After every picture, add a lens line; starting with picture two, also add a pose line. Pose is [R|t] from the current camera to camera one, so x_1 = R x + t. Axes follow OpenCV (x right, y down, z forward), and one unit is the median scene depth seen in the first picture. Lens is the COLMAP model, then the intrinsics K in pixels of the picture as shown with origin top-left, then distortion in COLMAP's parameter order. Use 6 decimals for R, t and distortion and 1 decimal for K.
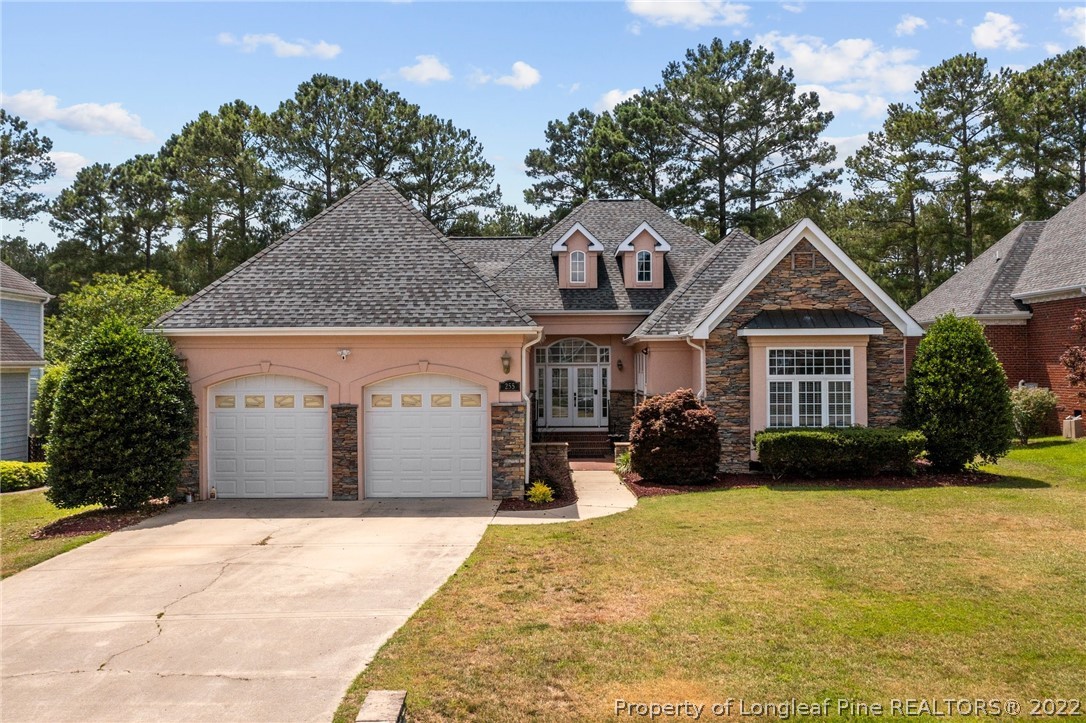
lens RADIAL K [[883.7, 0, 544.3], [0, 883.7, 365.6], [0, 0, 1]] dist [-0.007404, 0.004032]
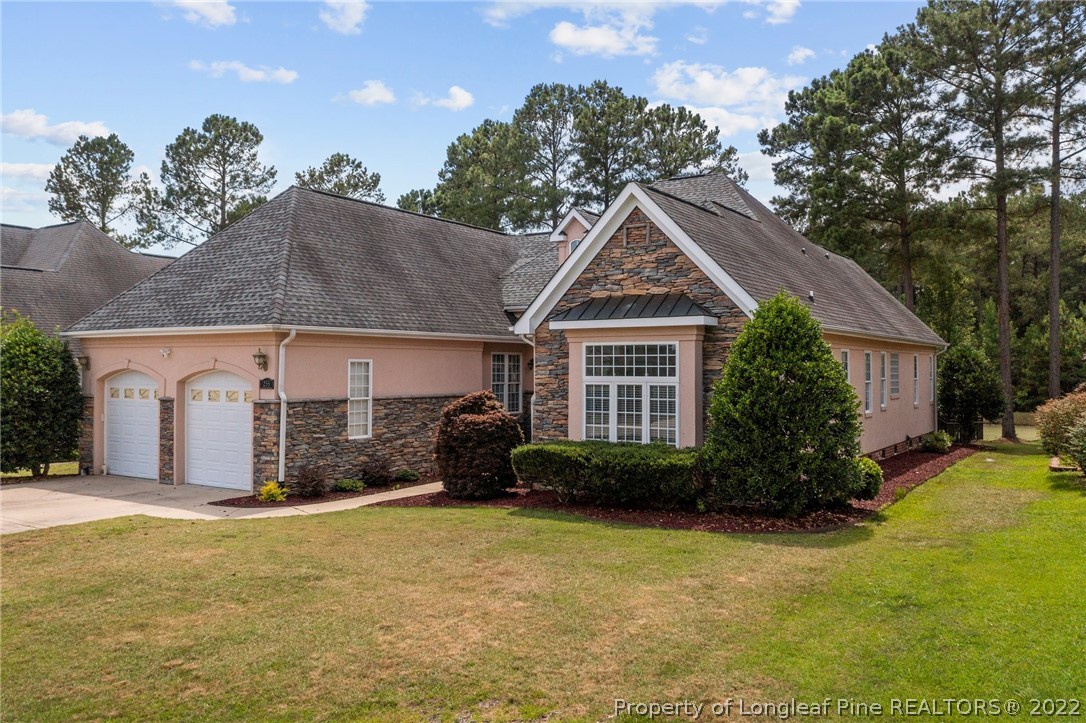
lens RADIAL K [[883.7, 0, 543.3], [0, 883.7, 355.5], [0, 0, 1]] dist [-0.007404, 0.004032]
pose [[0.838978, -0.000370, -0.544165, 0.672446], [-0.005016, 0.999952, -0.008413, -0.001590], [0.544142, 0.009788, 0.838936, 0.282306]]
